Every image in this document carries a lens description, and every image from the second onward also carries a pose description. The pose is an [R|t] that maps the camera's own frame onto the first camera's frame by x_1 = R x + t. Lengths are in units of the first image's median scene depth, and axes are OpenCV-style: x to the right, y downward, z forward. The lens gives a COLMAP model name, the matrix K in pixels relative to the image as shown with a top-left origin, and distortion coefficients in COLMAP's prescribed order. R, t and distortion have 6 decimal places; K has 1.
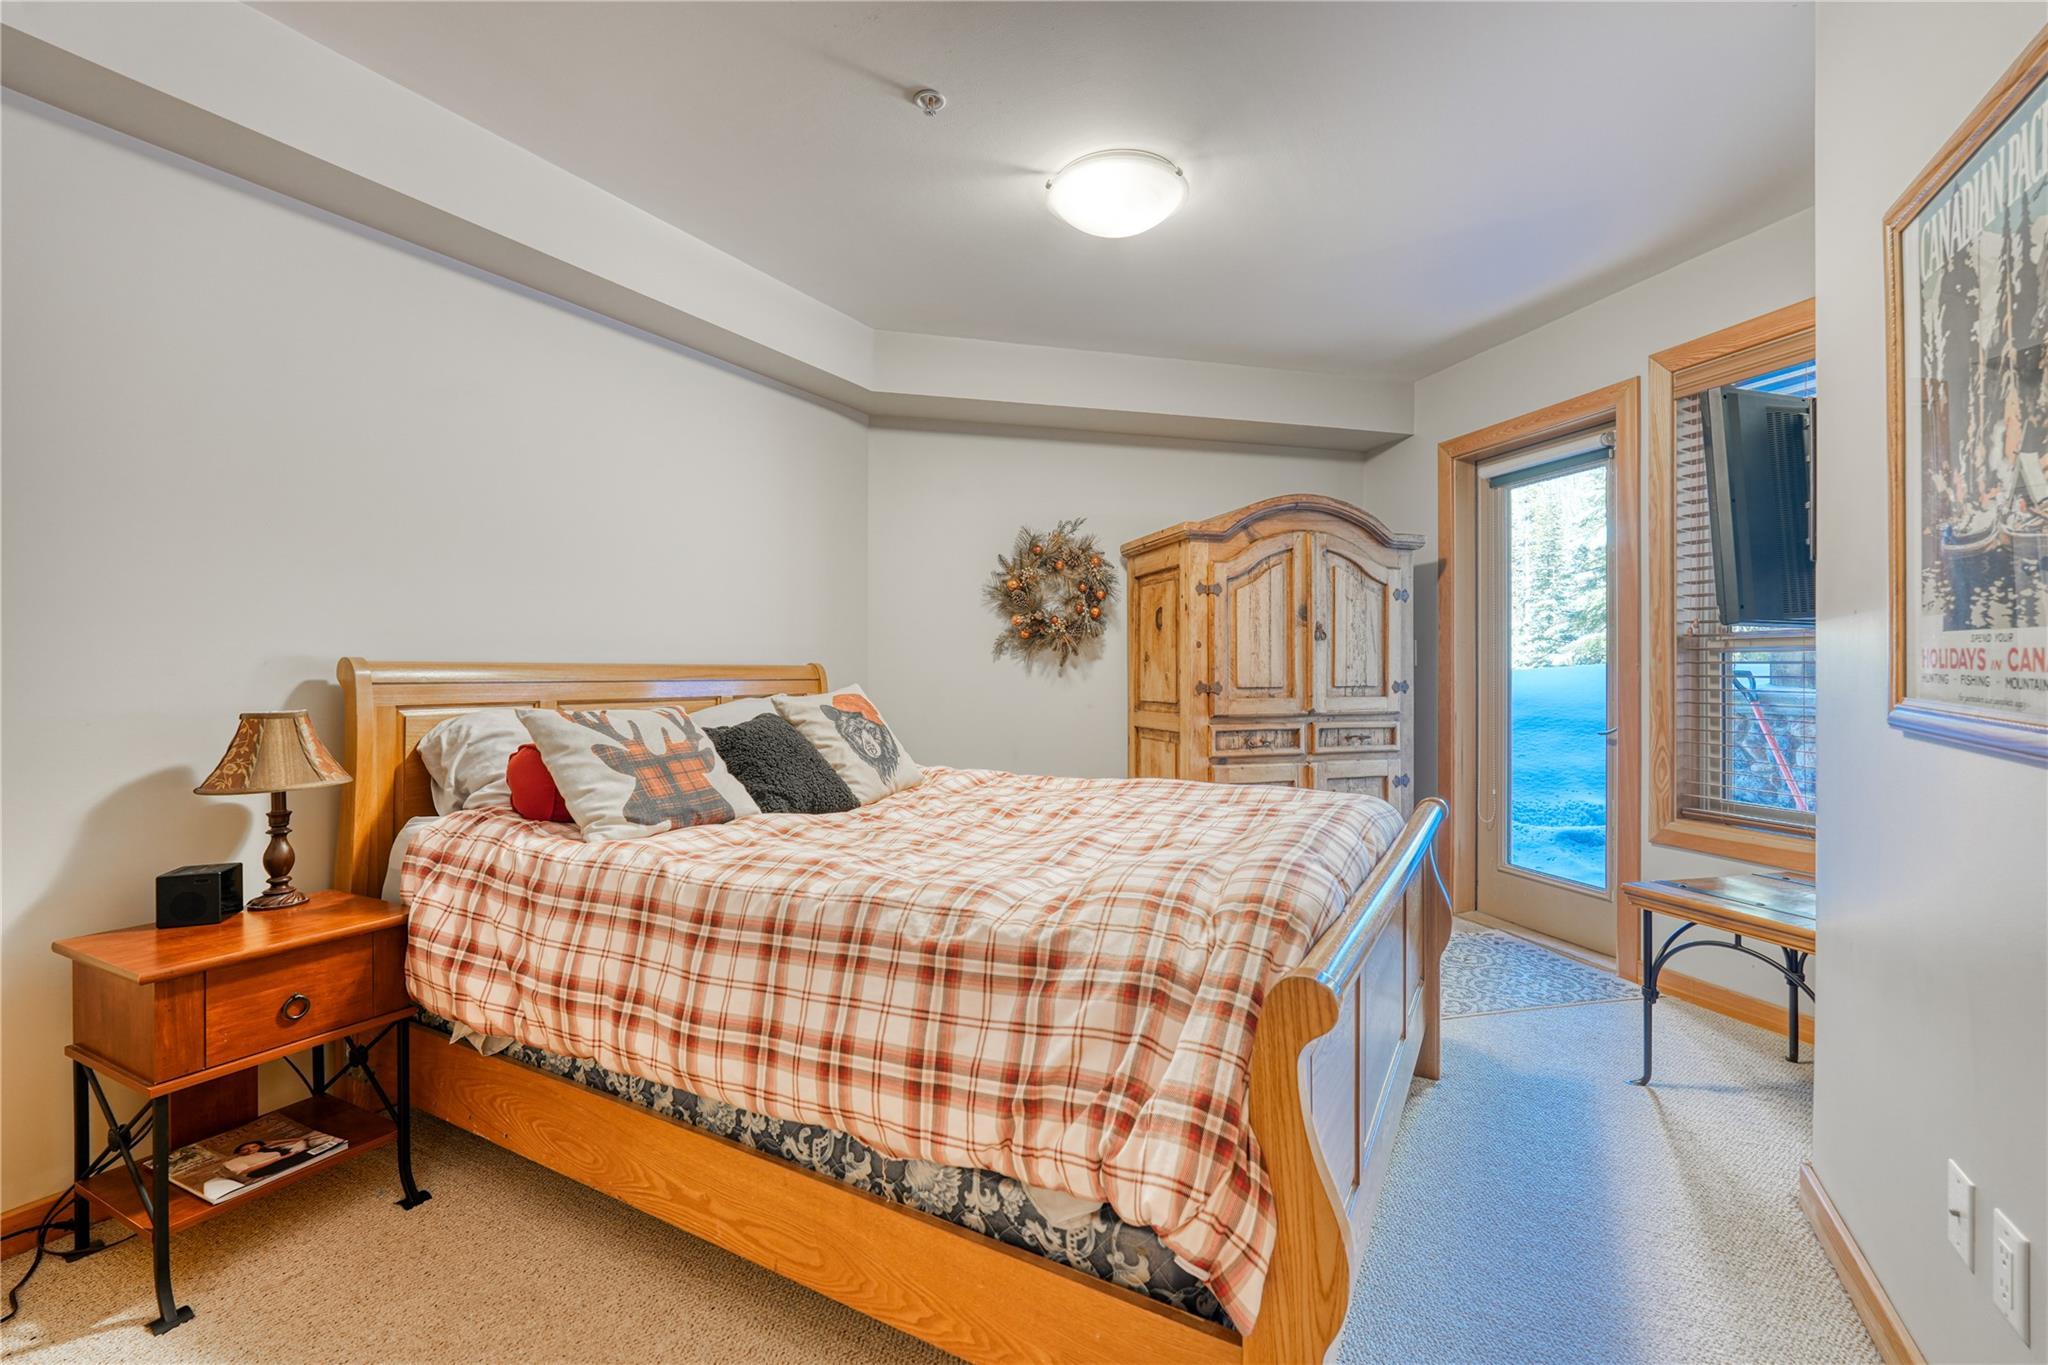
lens RADIAL K [[912.0, 0, 1019.2], [0, 912.0, 682.5], [0, 0, 1]] dist [-0.002677, 0.003377]
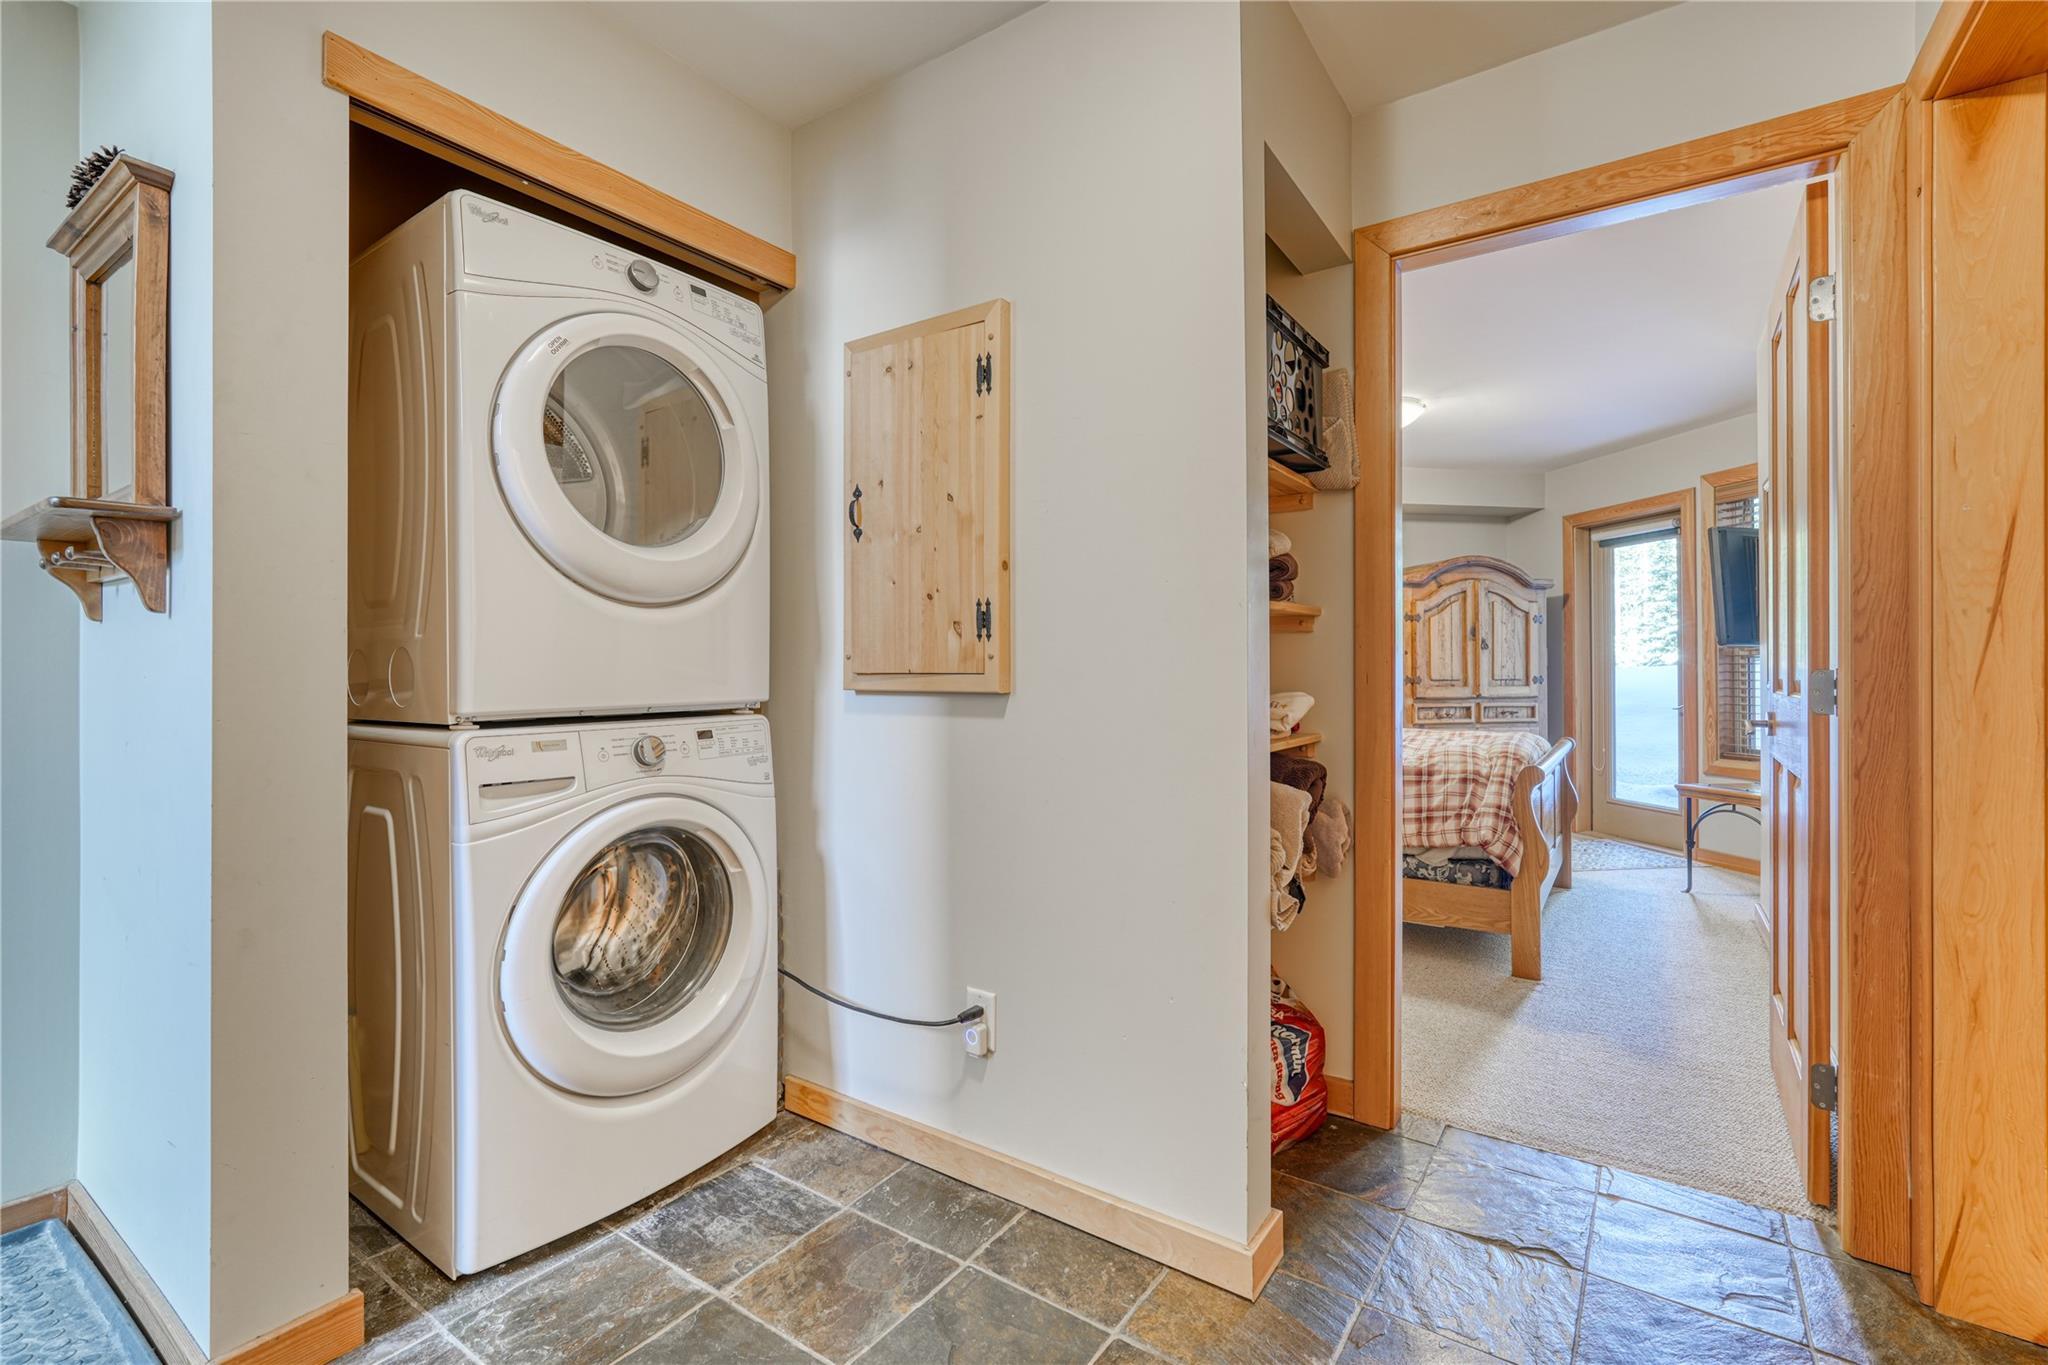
lens RADIAL K [[912.0, 0, 1027.8], [0, 912.0, 671.0], [0, 0, 1]] dist [-0.002677, 0.003377]
pose [[0.996021, -0.001214, -0.089112, -0.365539], [0.000057, 0.999916, -0.012983, 0.012550], [0.089120, 0.012927, 0.995937, -0.732587]]
